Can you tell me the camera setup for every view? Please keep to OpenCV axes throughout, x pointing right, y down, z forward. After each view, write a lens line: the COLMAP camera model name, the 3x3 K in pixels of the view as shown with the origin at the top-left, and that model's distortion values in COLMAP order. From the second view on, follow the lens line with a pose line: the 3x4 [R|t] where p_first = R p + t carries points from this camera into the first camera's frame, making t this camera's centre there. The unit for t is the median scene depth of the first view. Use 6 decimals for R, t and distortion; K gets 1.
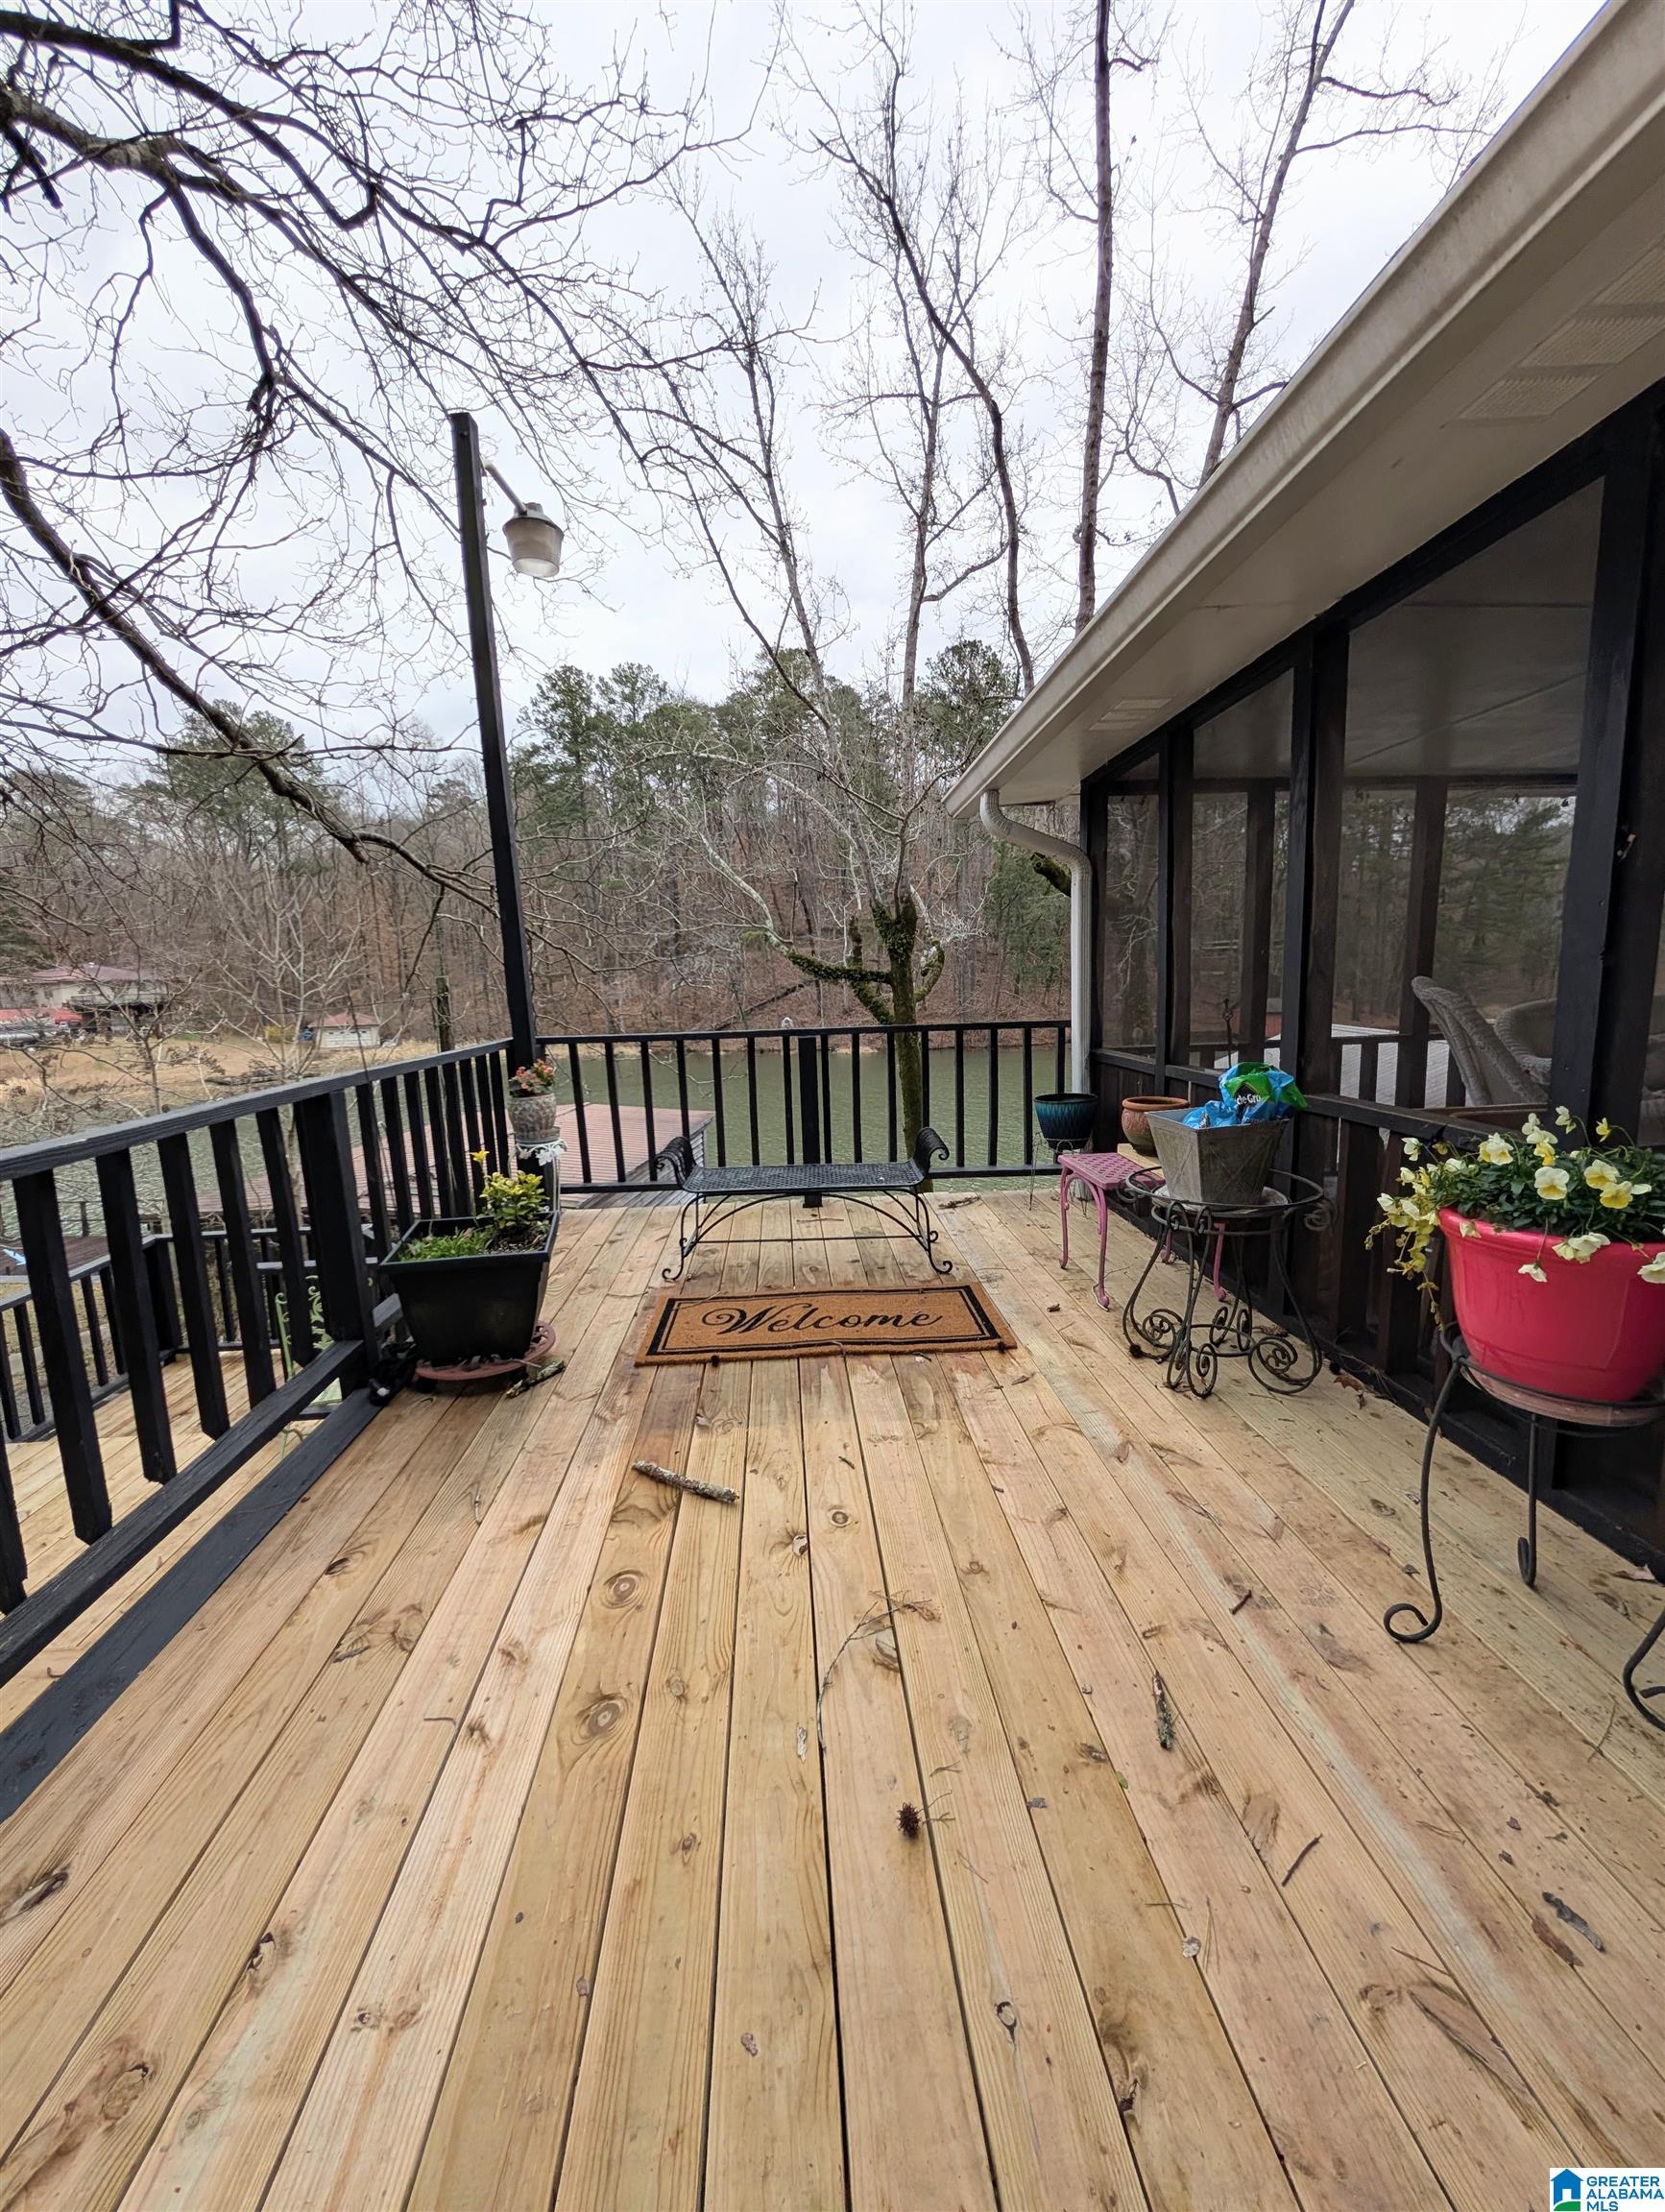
lens RADIAL K [[833.0, 0, 832.5], [0, 833.0, 1106.0], [0, 0, 1]] dist [-0.007981, 0.004346]
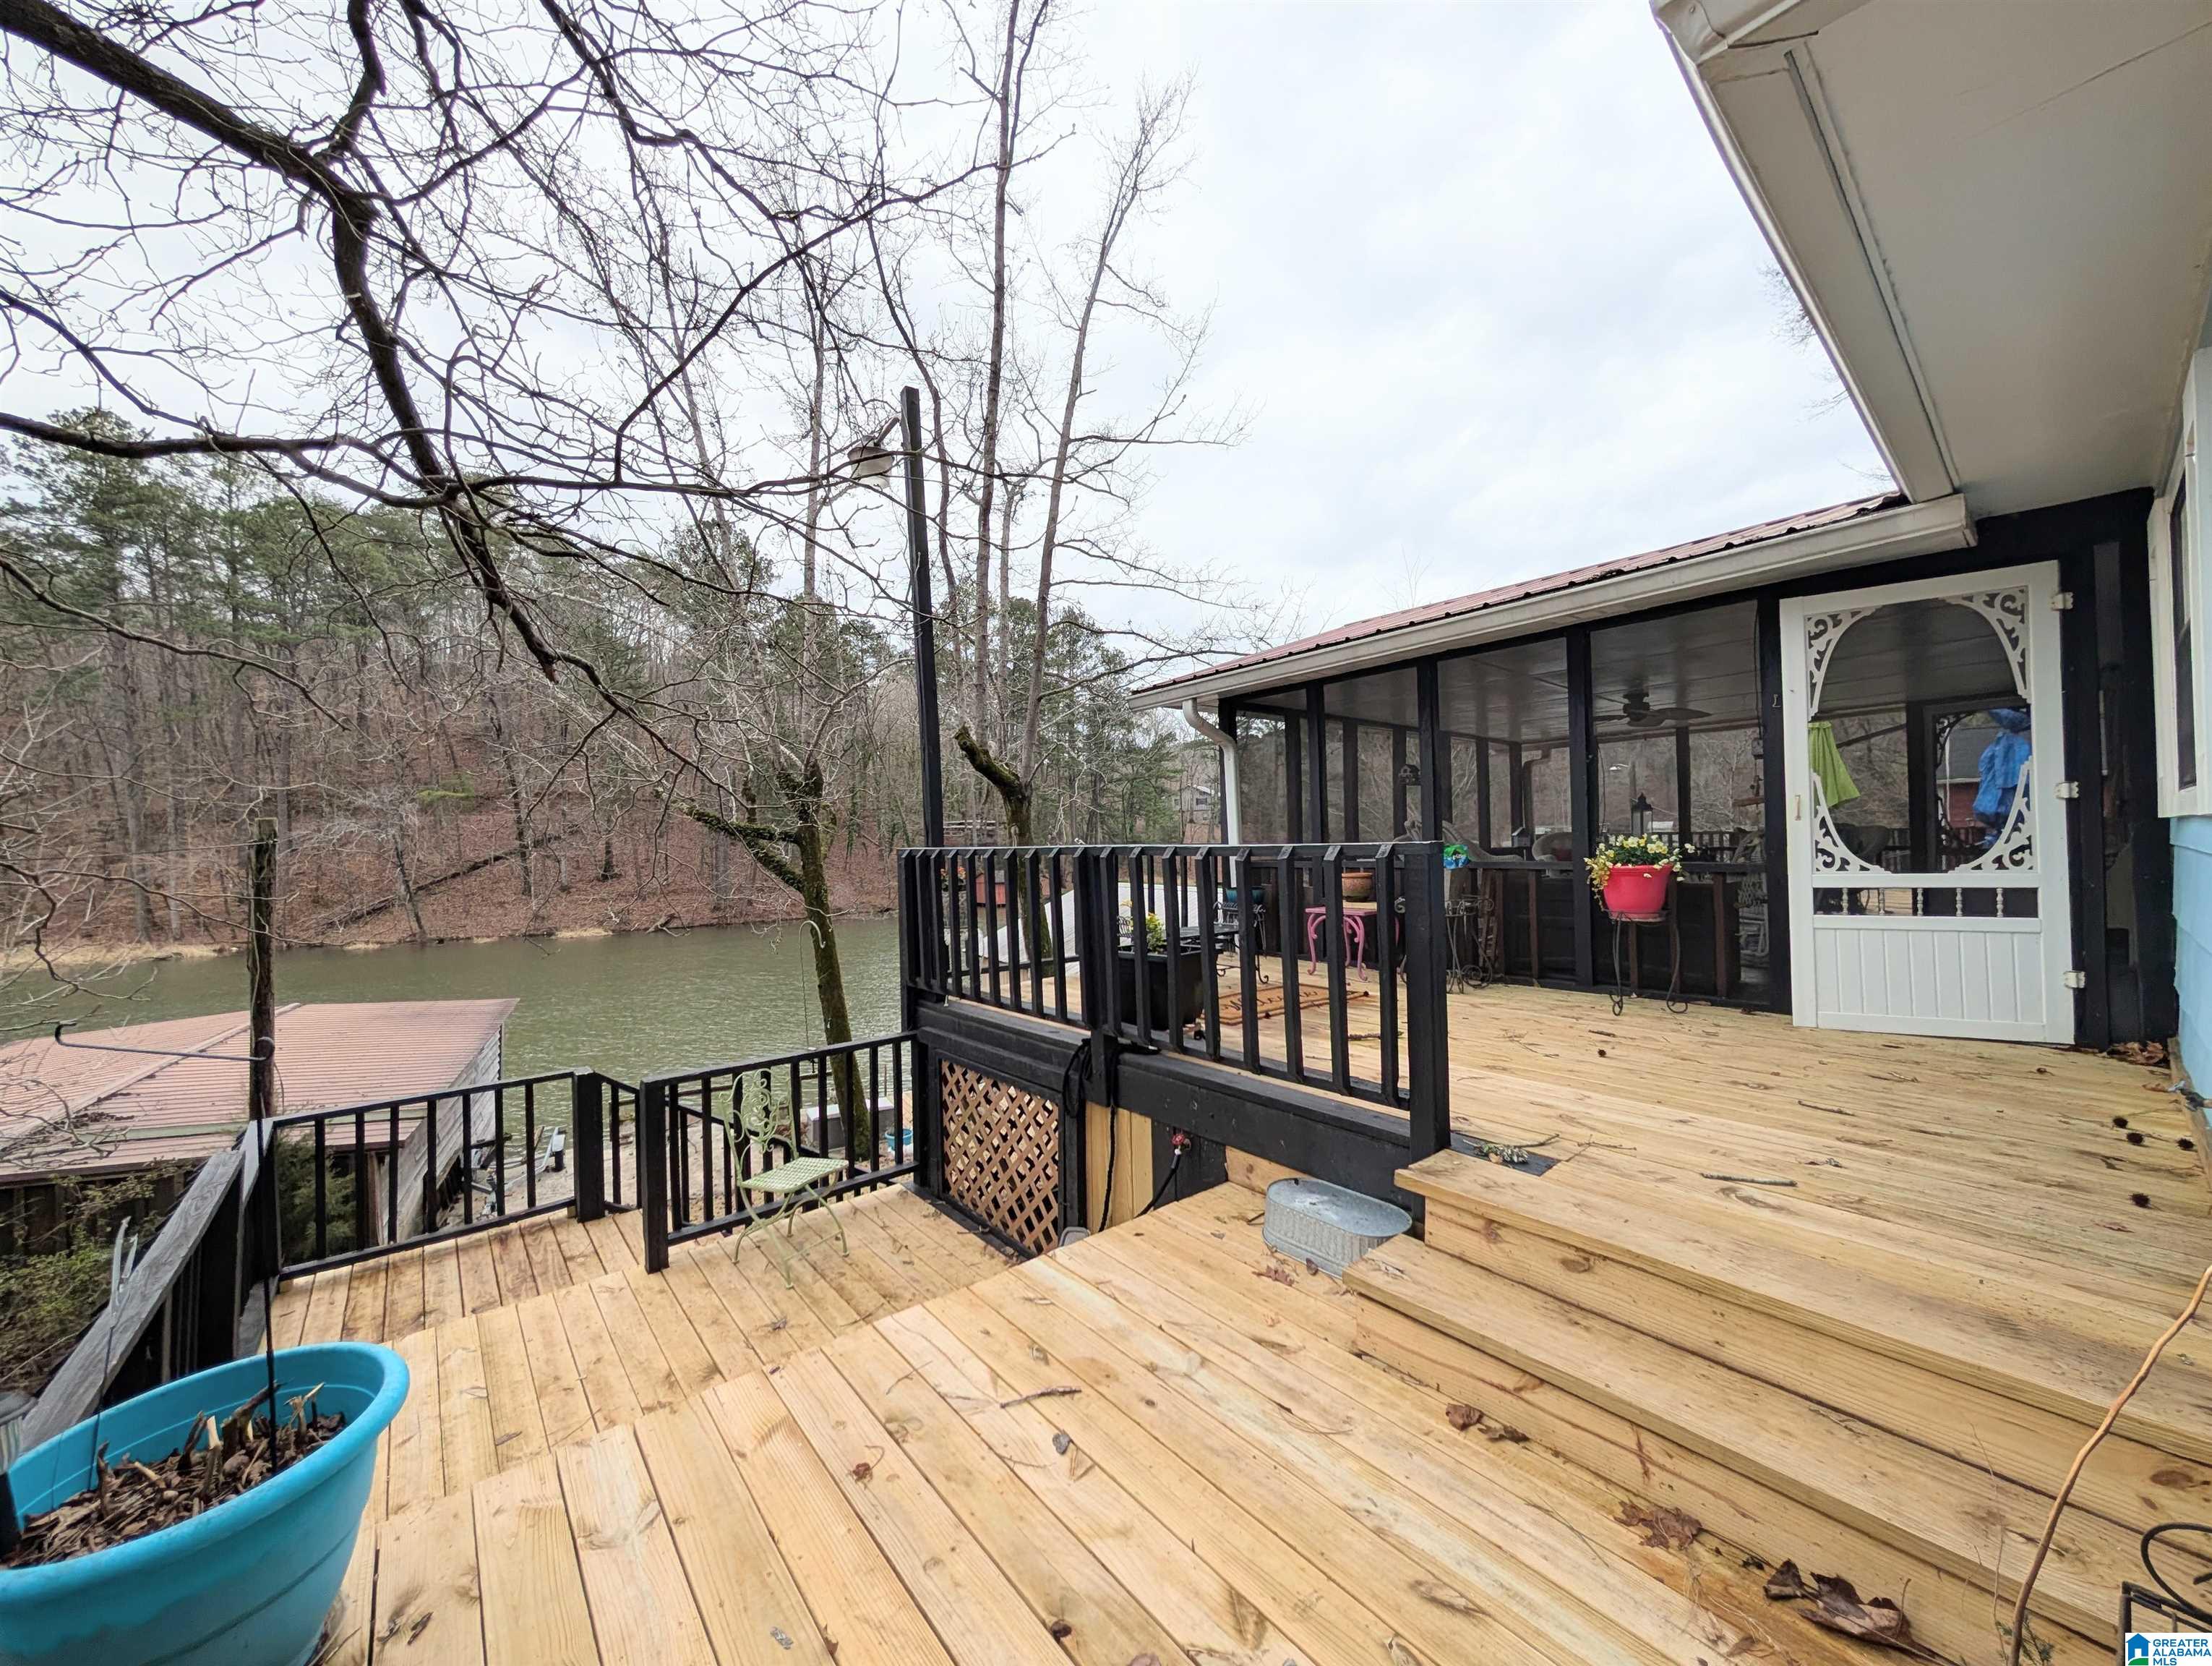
lens RADIAL K [[833.1, 0, 1106.0], [0, 833.1, 833.0], [0, 0, 1]] dist [-0.007981, 0.004346]
pose [[0.807748, 0.010643, 0.589432, -0.294672], [0.089614, 0.986001, -0.140610, 0.027459], [-0.582677, 0.166399, 0.795487, -0.054374]]
